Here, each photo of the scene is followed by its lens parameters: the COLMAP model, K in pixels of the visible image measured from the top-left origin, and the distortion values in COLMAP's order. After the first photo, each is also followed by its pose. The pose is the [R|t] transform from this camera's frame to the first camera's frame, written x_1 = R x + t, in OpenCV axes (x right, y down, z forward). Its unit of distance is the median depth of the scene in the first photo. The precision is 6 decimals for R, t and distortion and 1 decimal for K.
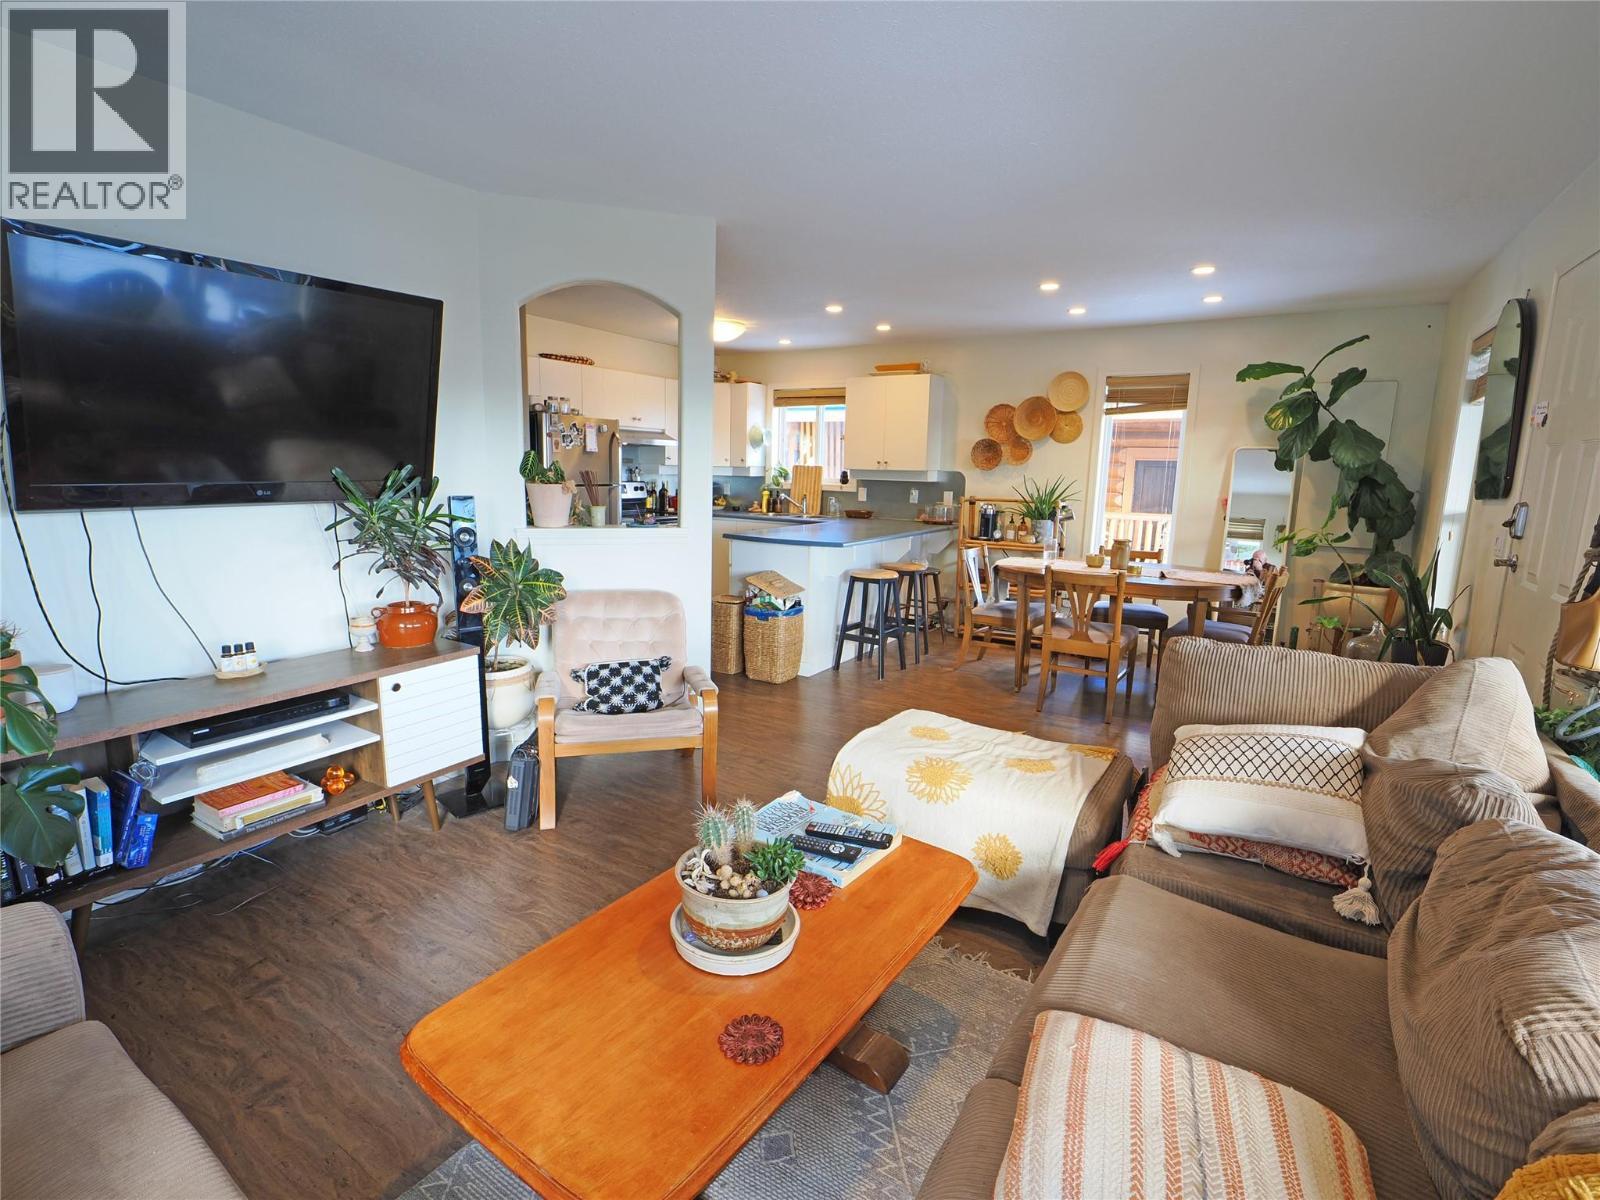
lens RADIAL K [[765.0, 0, 774.7], [0, 765.0, 602.1], [0, 0, 1]] dist [-0.016188, -0.000213]
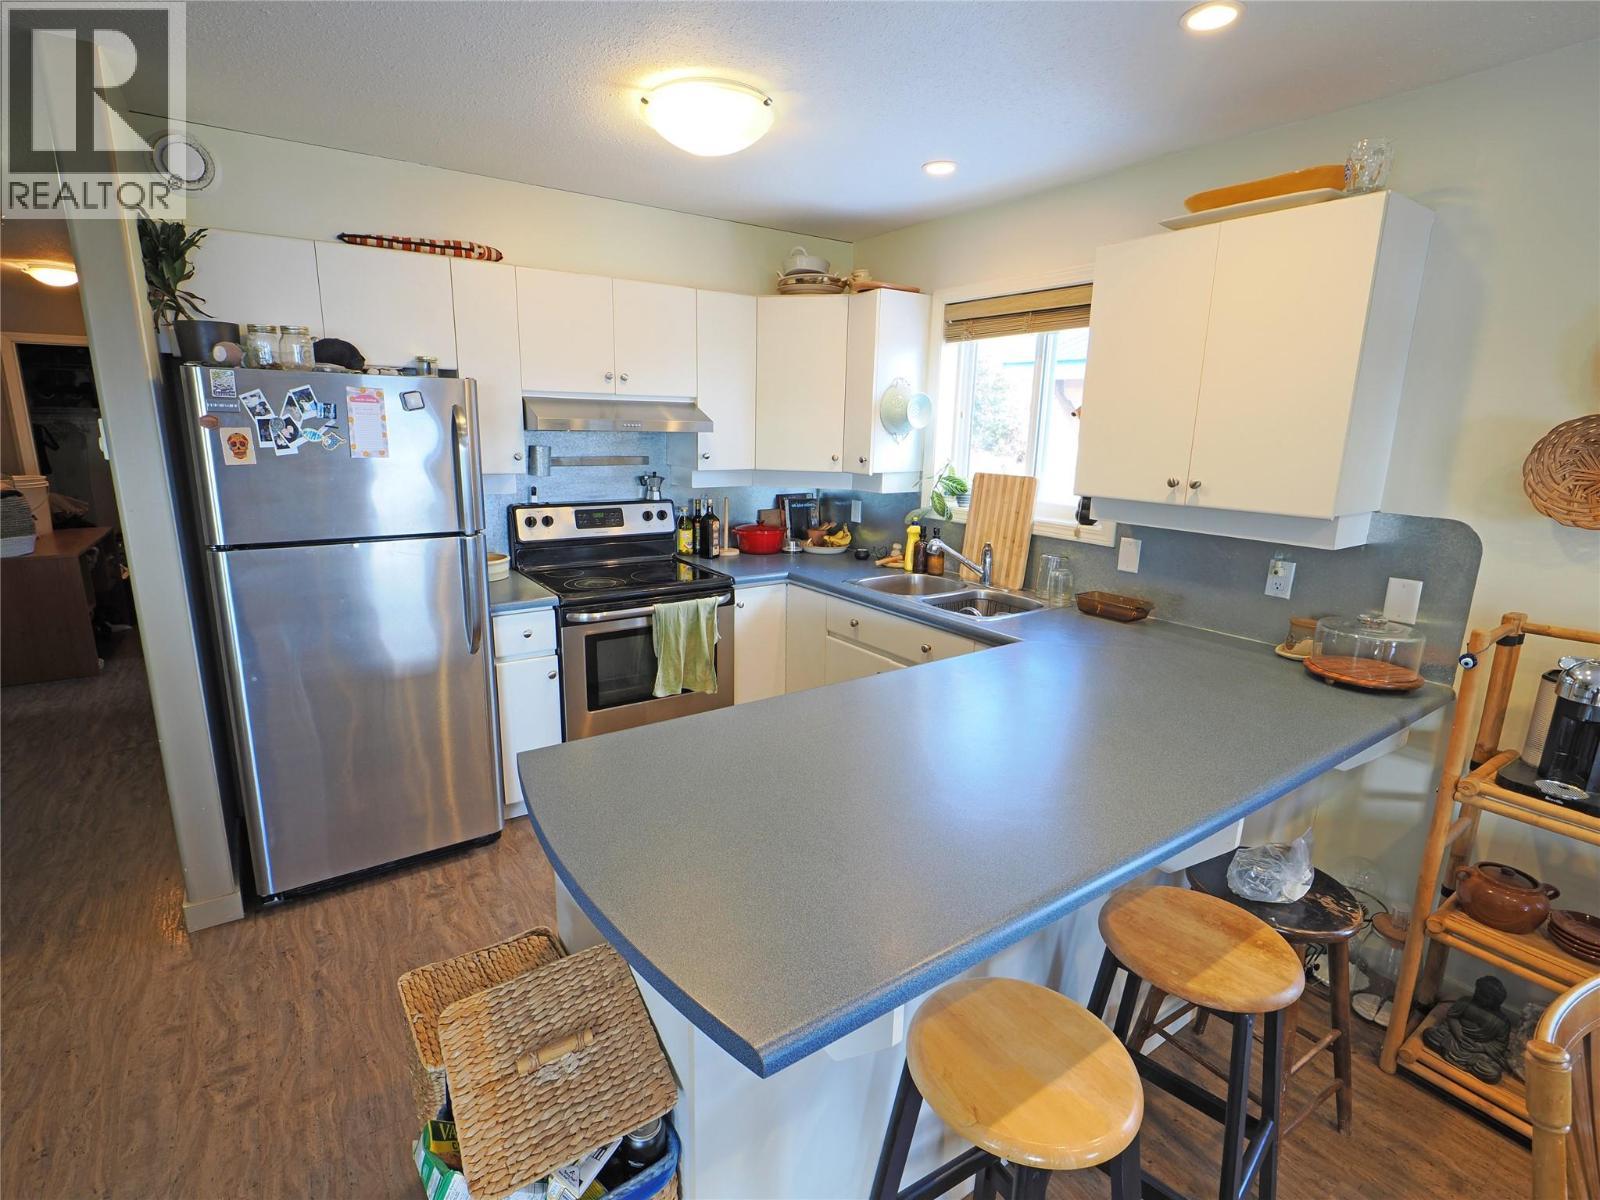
lens RADIAL K [[765.0, 0, 774.7], [0, 765.0, 602.1], [0, 0, 1]] dist [-0.016188, -0.000213]
pose [[0.921117, 0.082994, -0.380336, 0.096083], [-0.066052, 0.996163, 0.057407, -0.124964], [0.383641, -0.027756, 0.923065, 0.555940]]
